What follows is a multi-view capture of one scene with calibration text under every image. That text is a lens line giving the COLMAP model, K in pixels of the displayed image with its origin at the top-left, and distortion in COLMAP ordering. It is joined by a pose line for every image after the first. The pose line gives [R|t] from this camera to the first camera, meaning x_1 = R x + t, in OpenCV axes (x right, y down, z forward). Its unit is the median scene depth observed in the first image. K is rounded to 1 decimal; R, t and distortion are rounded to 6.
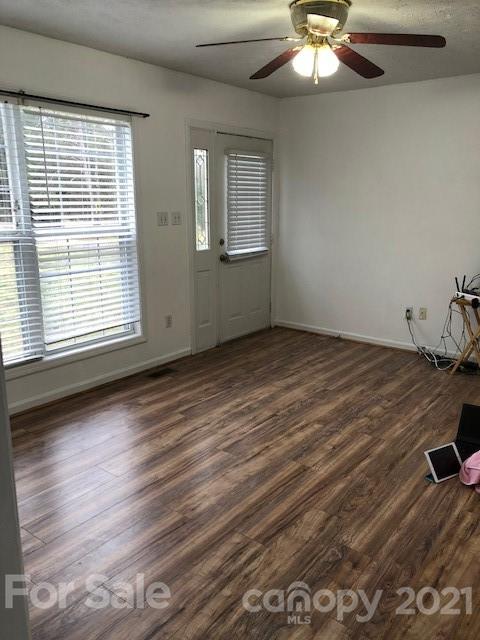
lens RADIAL K [[522.6, 0, 241.1], [0, 522.6, 318.9], [0, 0, 1]] dist [0.080645, -0.183719]
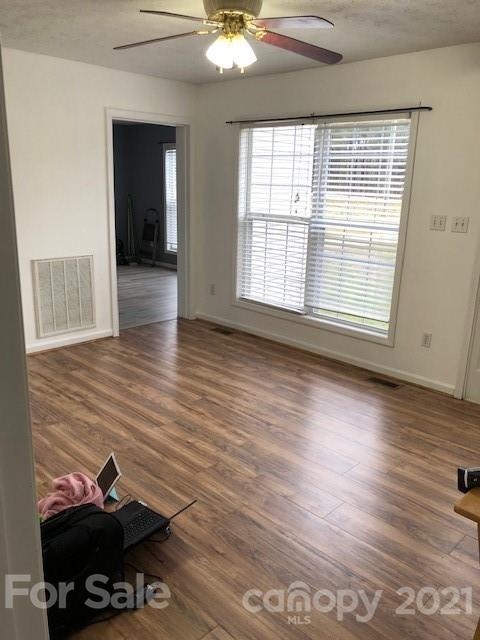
lens RADIAL K [[522.6, 0, 241.1], [0, 522.6, 318.9], [0, 0, 1]] dist [0.080645, -0.183719]
pose [[-0.119130, 0.246737, -0.961732, 0.987610], [-0.259225, 0.927305, 0.270015, -0.249352], [0.958442, 0.281471, -0.046509, 0.992573]]
